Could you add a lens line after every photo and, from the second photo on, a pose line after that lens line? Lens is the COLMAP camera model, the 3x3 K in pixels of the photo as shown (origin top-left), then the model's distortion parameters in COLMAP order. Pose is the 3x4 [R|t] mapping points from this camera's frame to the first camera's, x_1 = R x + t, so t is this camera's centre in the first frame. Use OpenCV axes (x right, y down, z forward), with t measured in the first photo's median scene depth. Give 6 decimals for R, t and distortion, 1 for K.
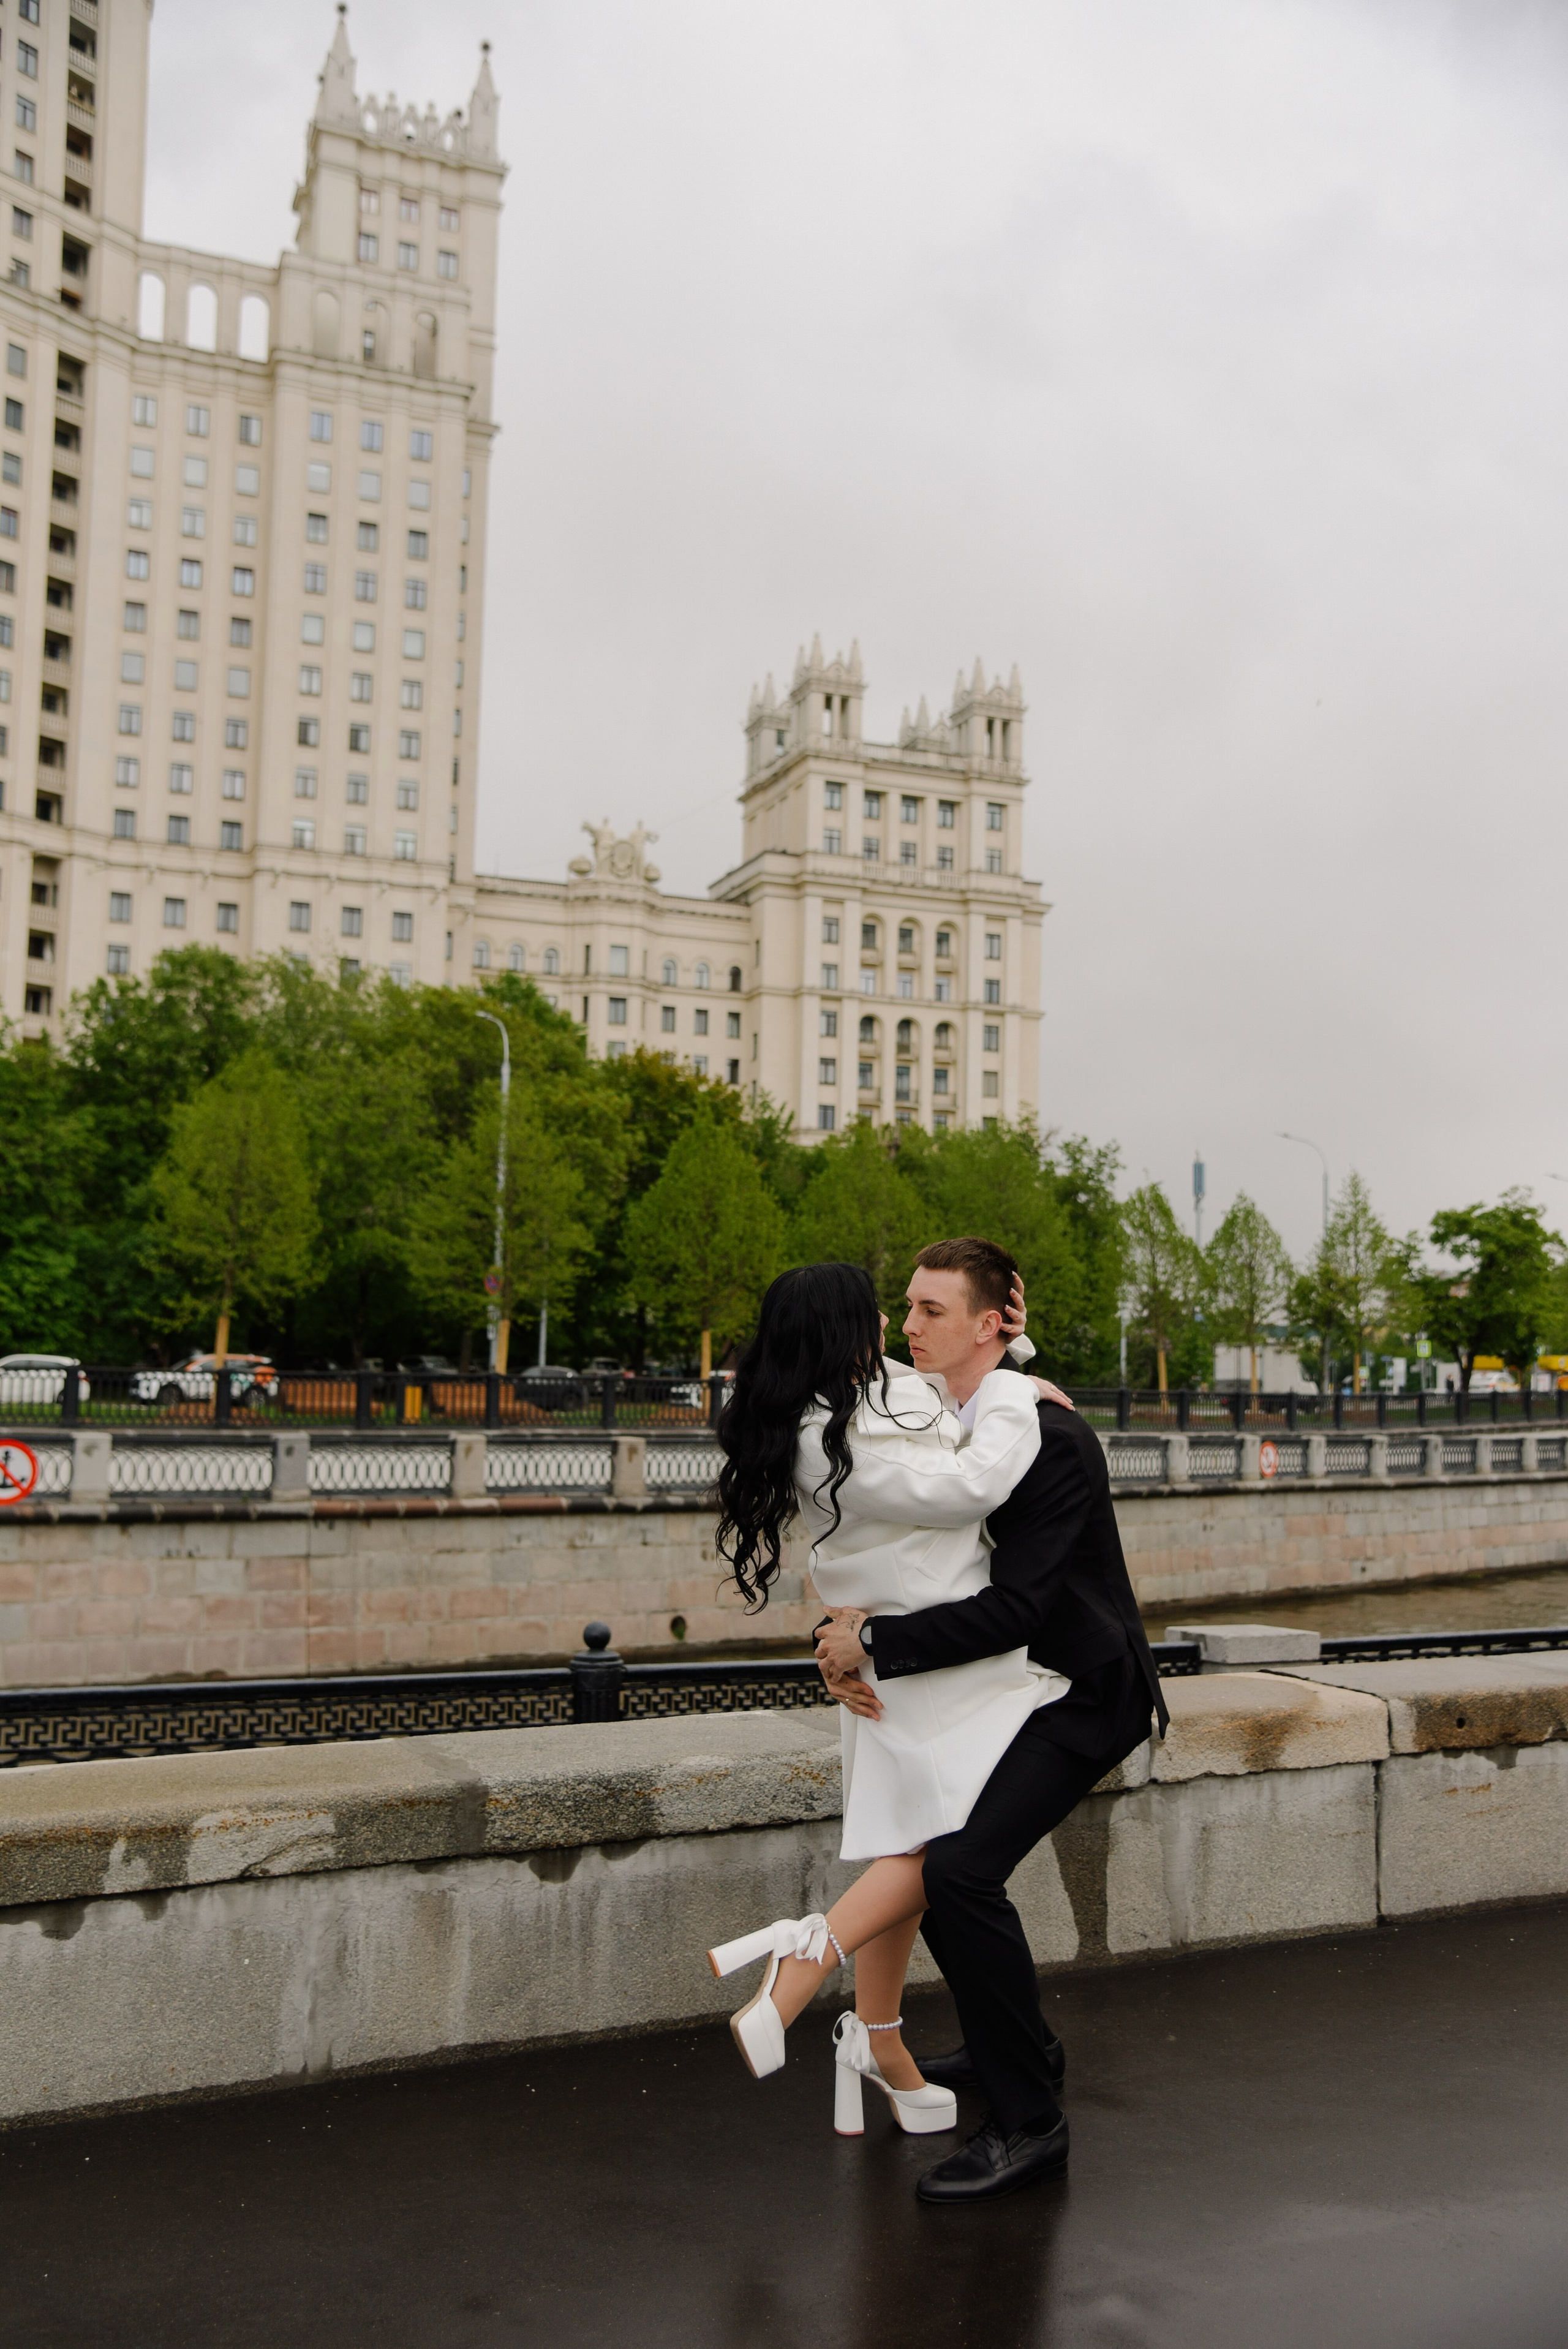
lens RADIAL K [[2137.8, 0, 774.3], [0, 2137.8, 1180.3], [0, 0, 1]] dist [-0.015374, 0.136328]
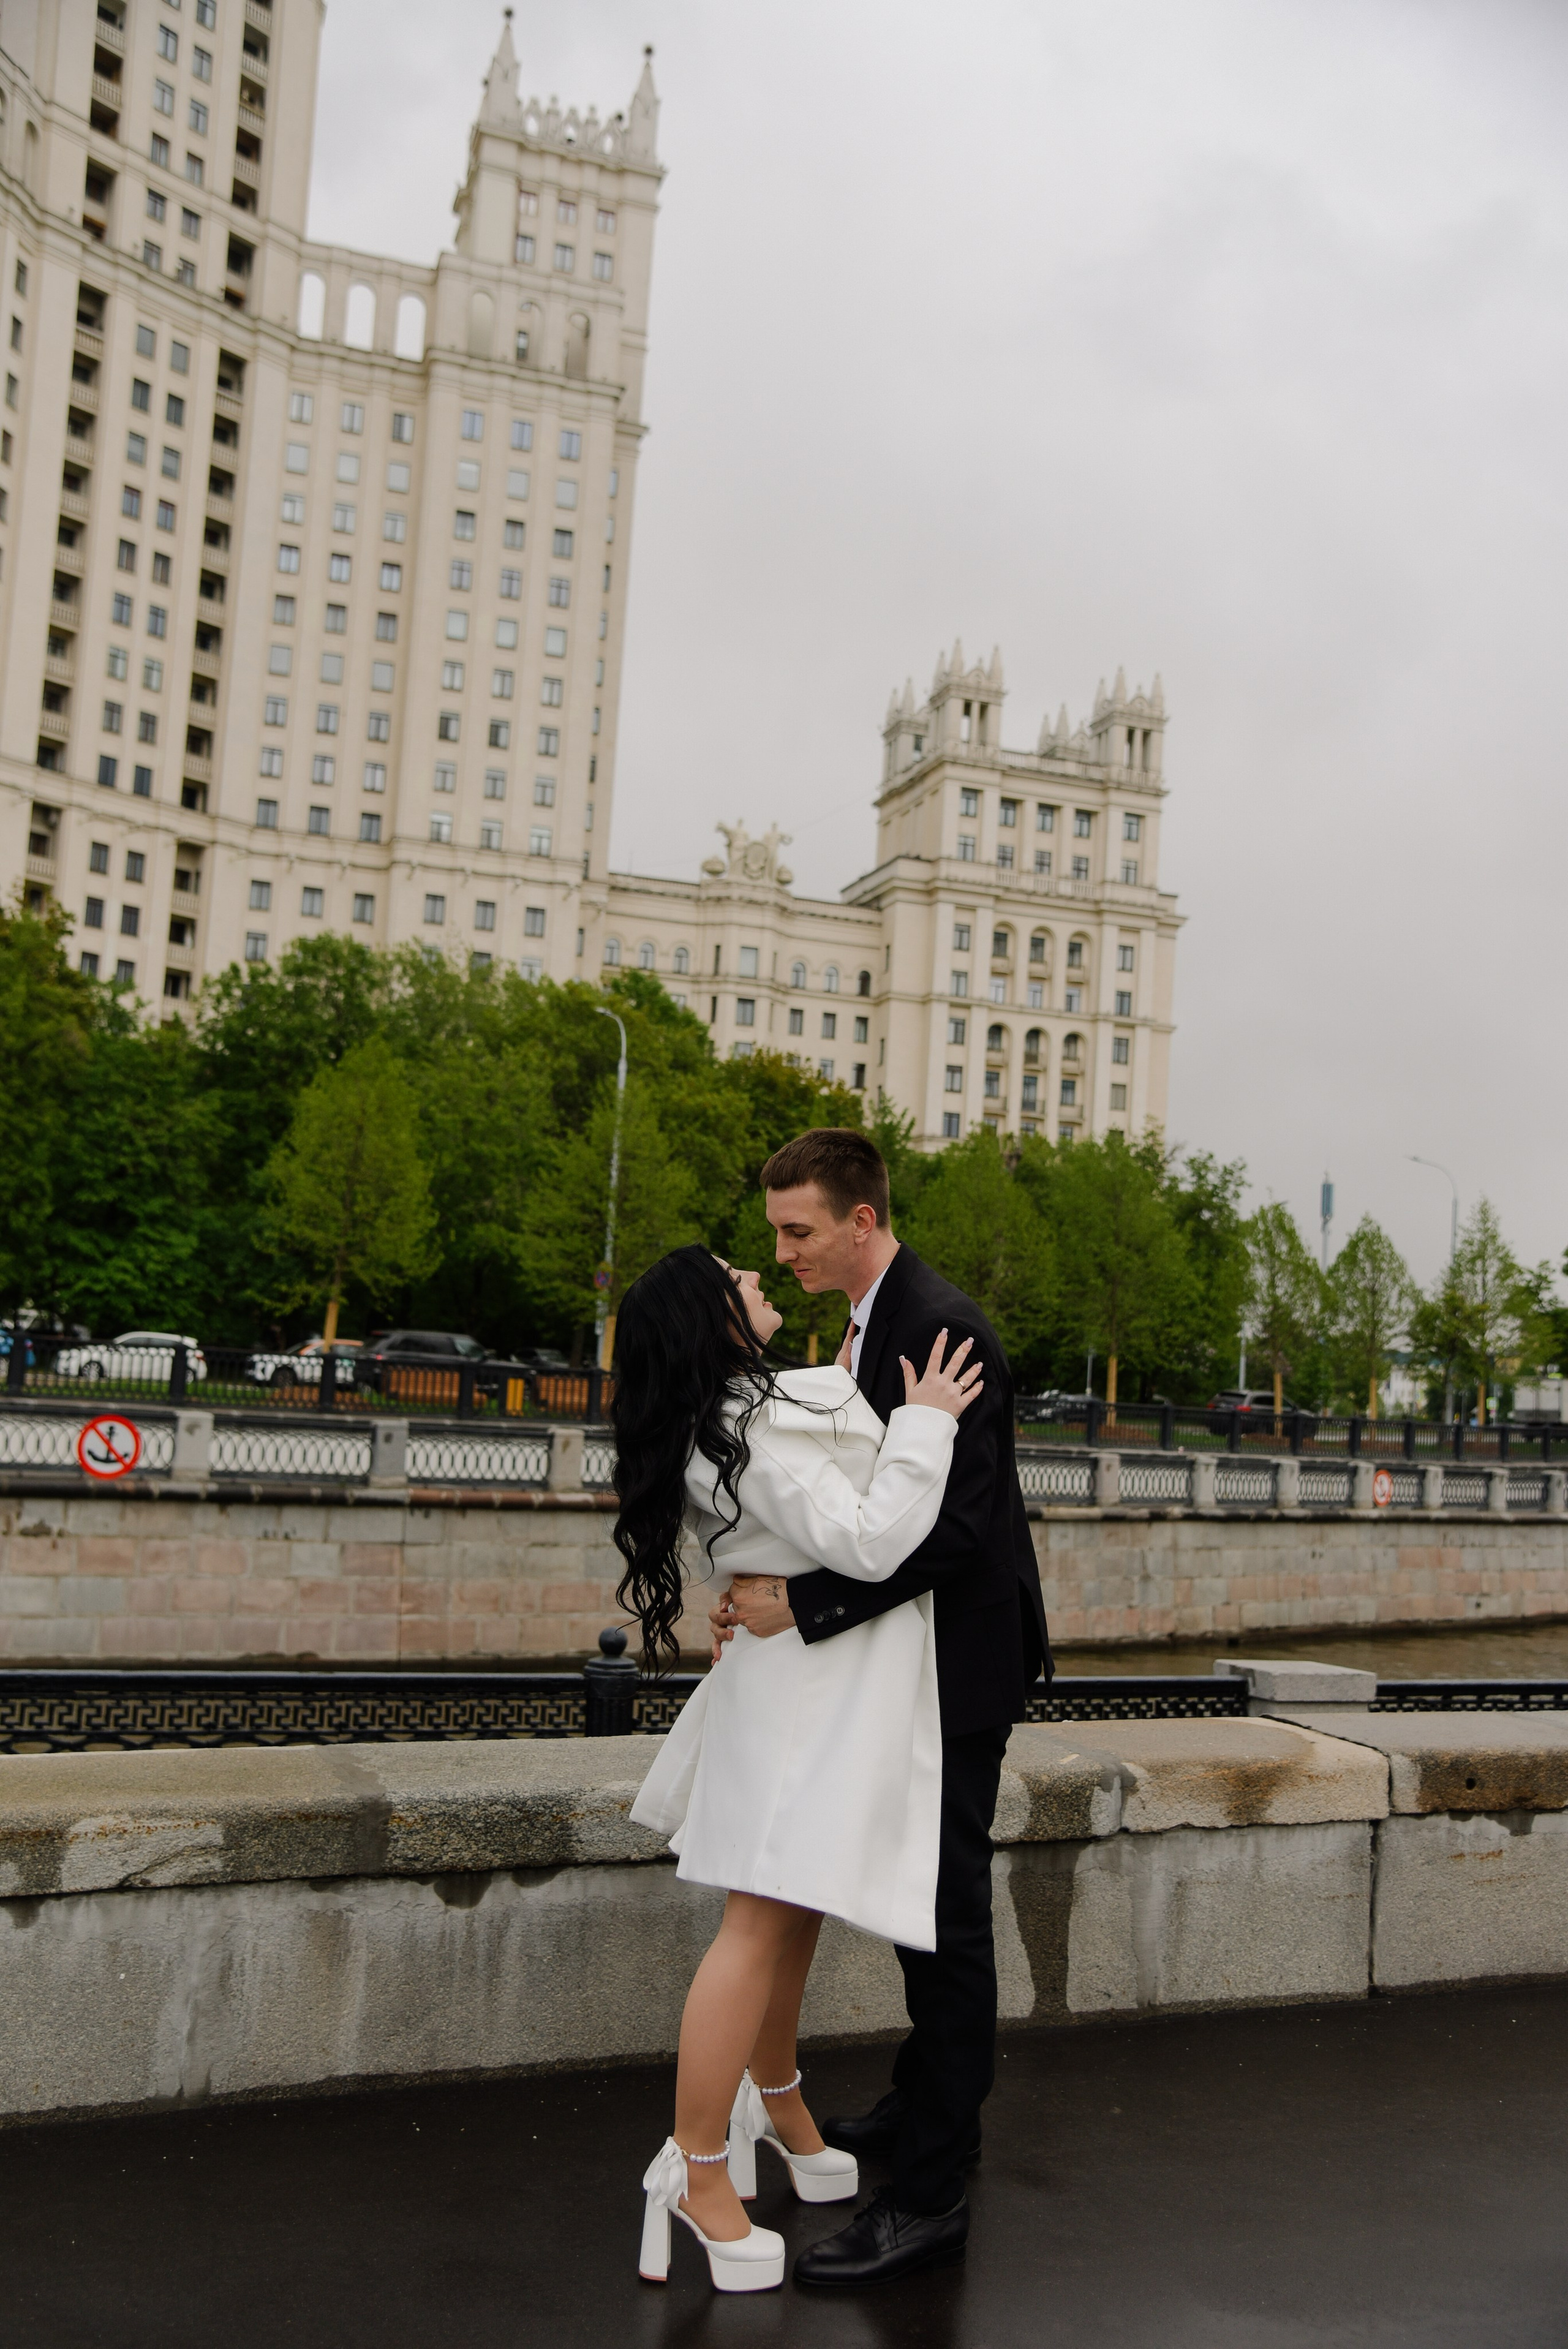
lens RADIAL K [[2137.8, 0, 774.3], [0, 2137.8, 1180.3], [0, 0, 1]] dist [-0.015374, 0.136328]
pose [[0.997643, 0.034359, -0.059396, 0.002502], [-0.034480, 0.999405, -0.001010, 0.000086], [0.059326, 0.003056, 0.998234, 0.001926]]
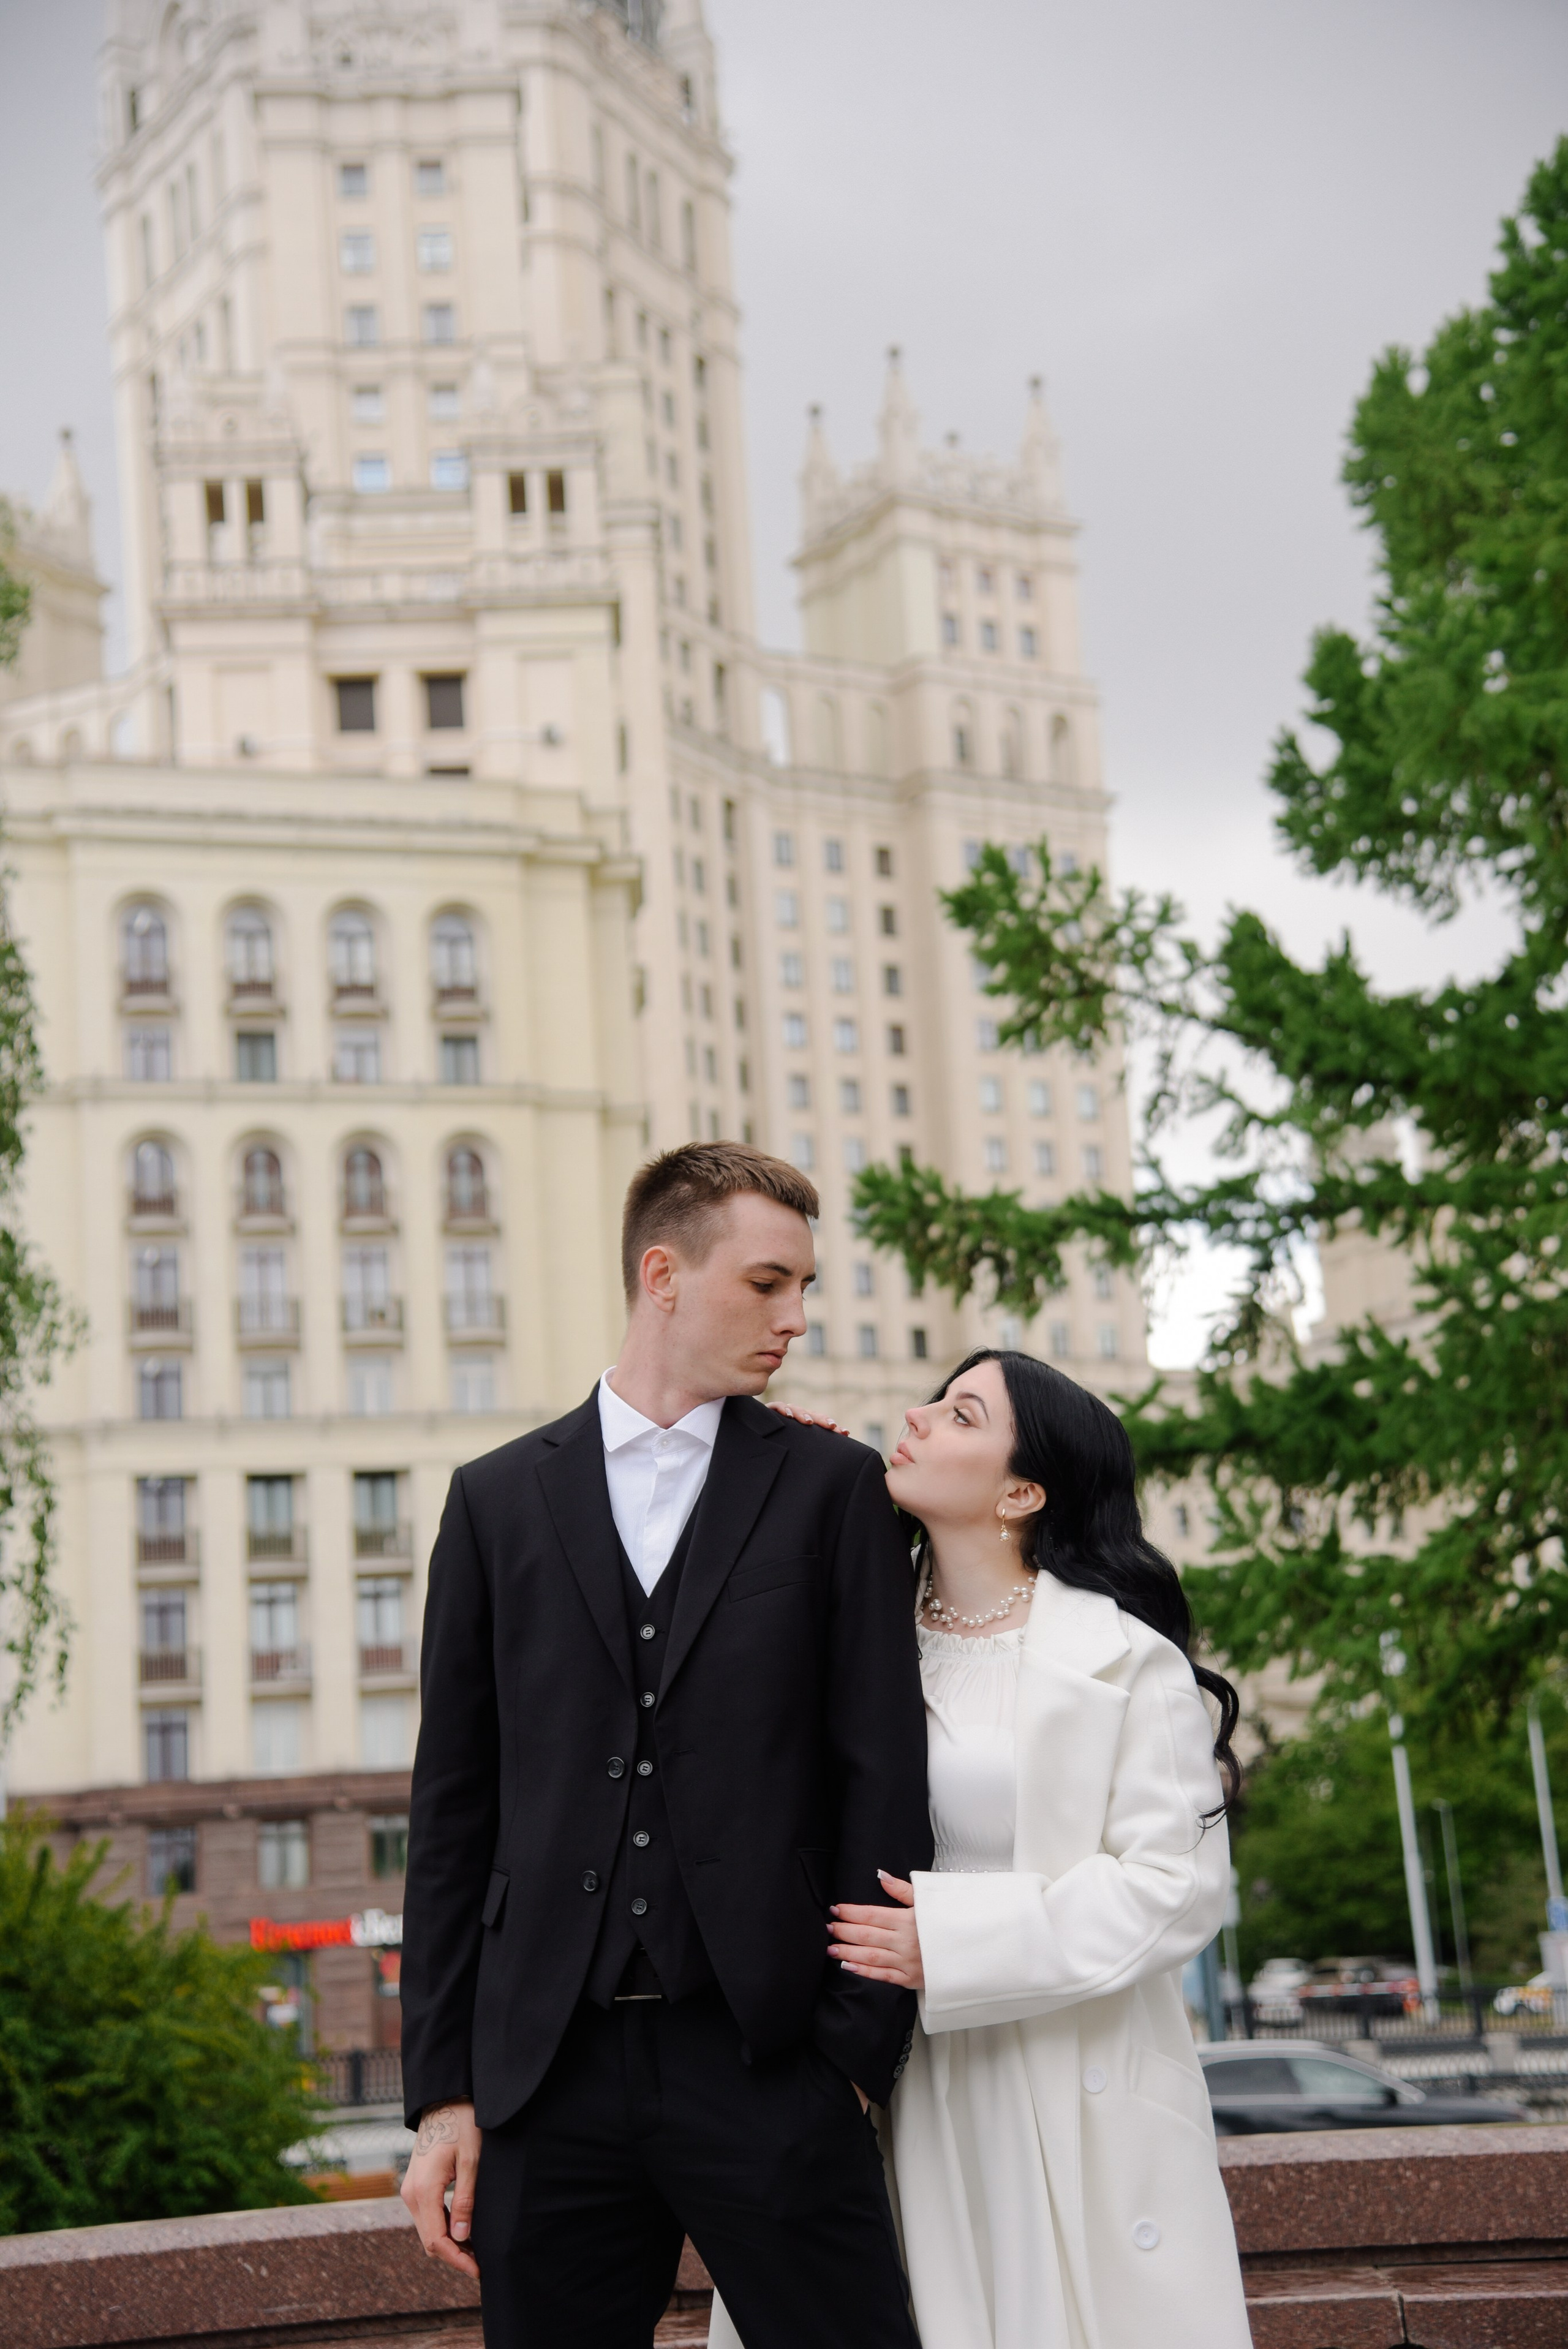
lens RADIAL K [[3791.4, 0, 793.1], [0, 3791.4, 1181.1], [0, 0, 1]] dist [0.338095, 0.079030]
pose [[0.976636, -0.042843, 0.210586, -0.602159], [0.068325, 0.990983, -0.115256, -0.055658], [-0.203749, 0.126952, 0.970757, -0.431514]]
